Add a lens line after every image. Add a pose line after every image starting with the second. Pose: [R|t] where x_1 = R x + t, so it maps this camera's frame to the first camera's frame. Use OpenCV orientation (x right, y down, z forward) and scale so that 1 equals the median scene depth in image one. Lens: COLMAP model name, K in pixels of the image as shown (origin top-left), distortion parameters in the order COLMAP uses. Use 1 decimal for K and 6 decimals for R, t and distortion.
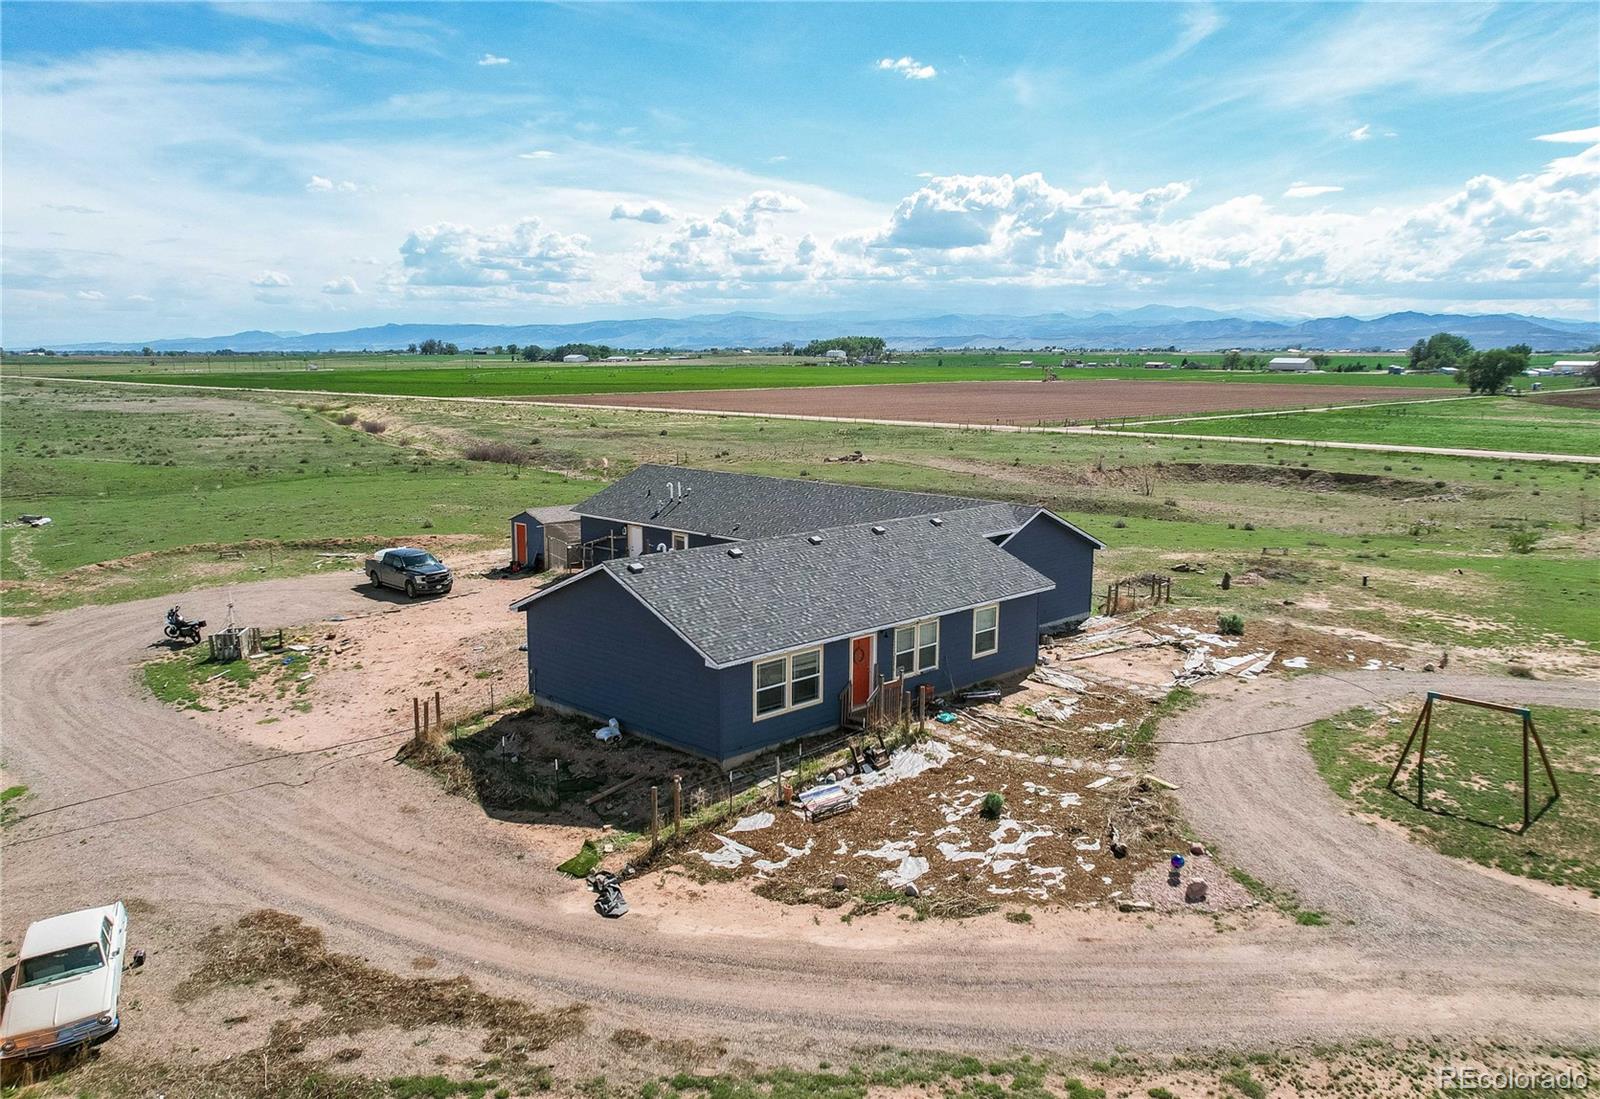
lens RADIAL K [[1245.0, 0, 804.6], [0, 1245.0, 569.2], [0, 0, 1]] dist [-0.070885, 0.082809]
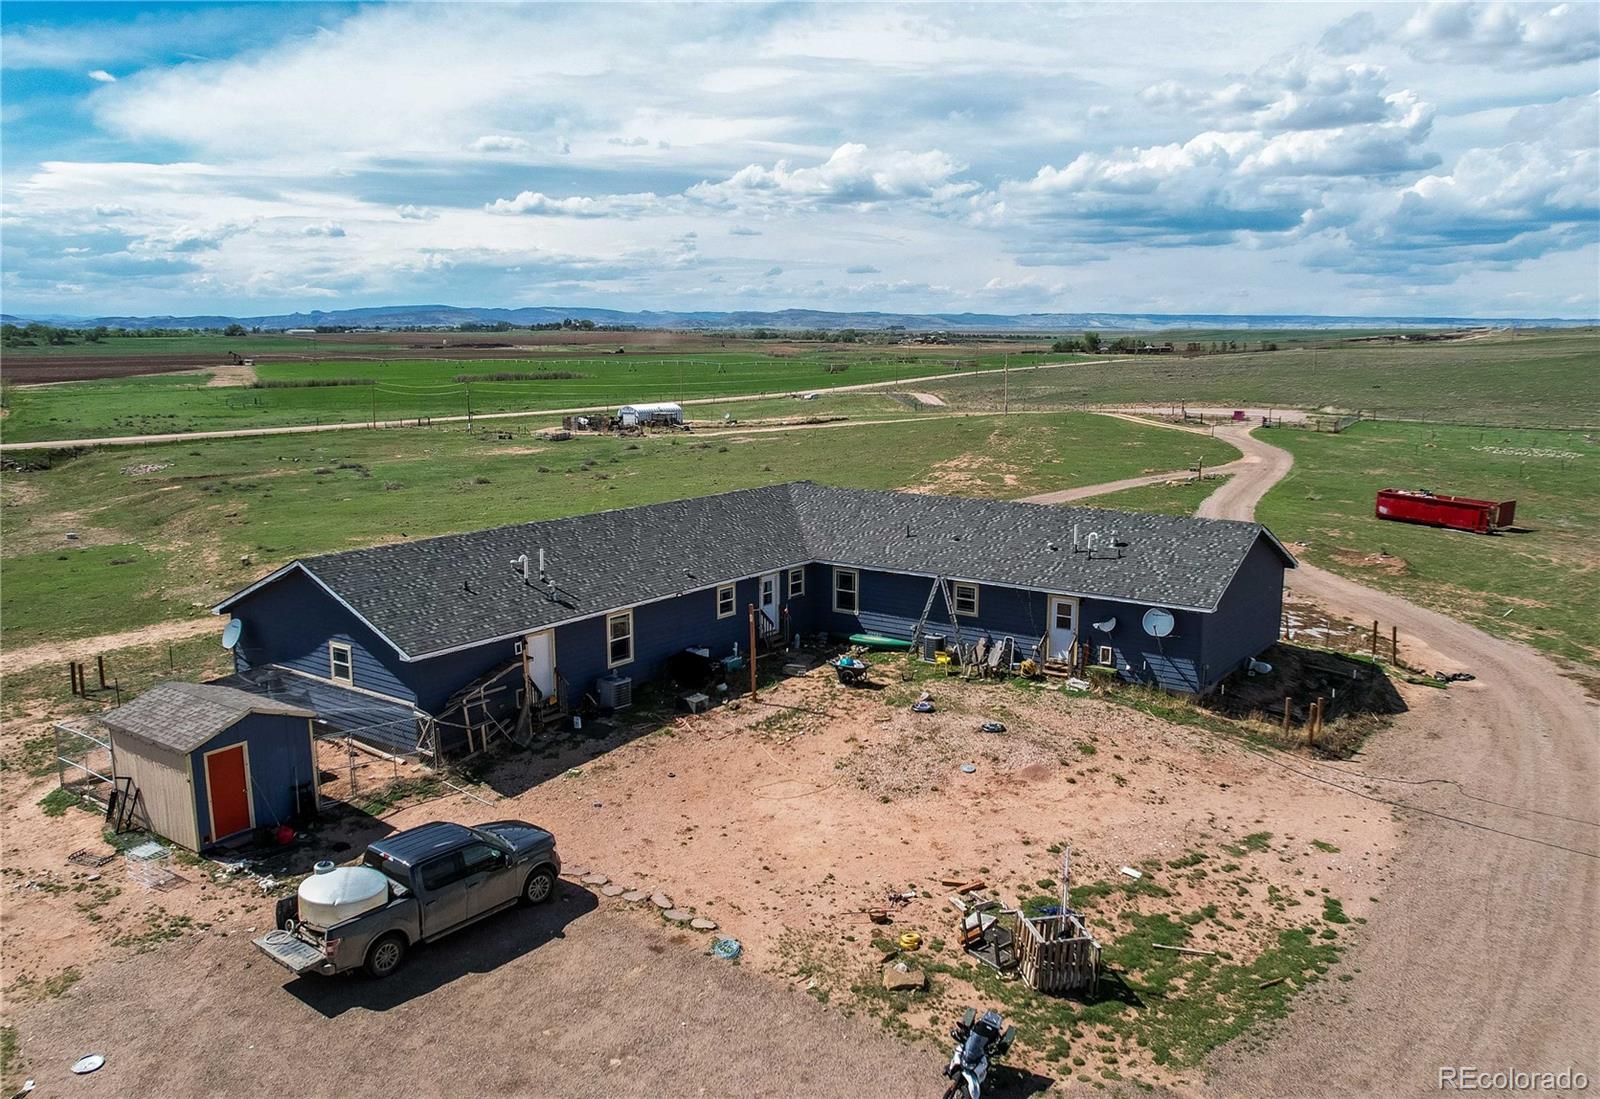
lens RADIAL K [[1245.0, 0, 804.6], [0, 1245.0, 569.2], [0, 0, 1]] dist [-0.070885, 0.082809]
pose [[-0.142357, -0.190032, 0.971402, -1.046325], [0.175340, 0.961035, 0.213700, -0.243316], [-0.974161, 0.200747, -0.103489, 1.306500]]
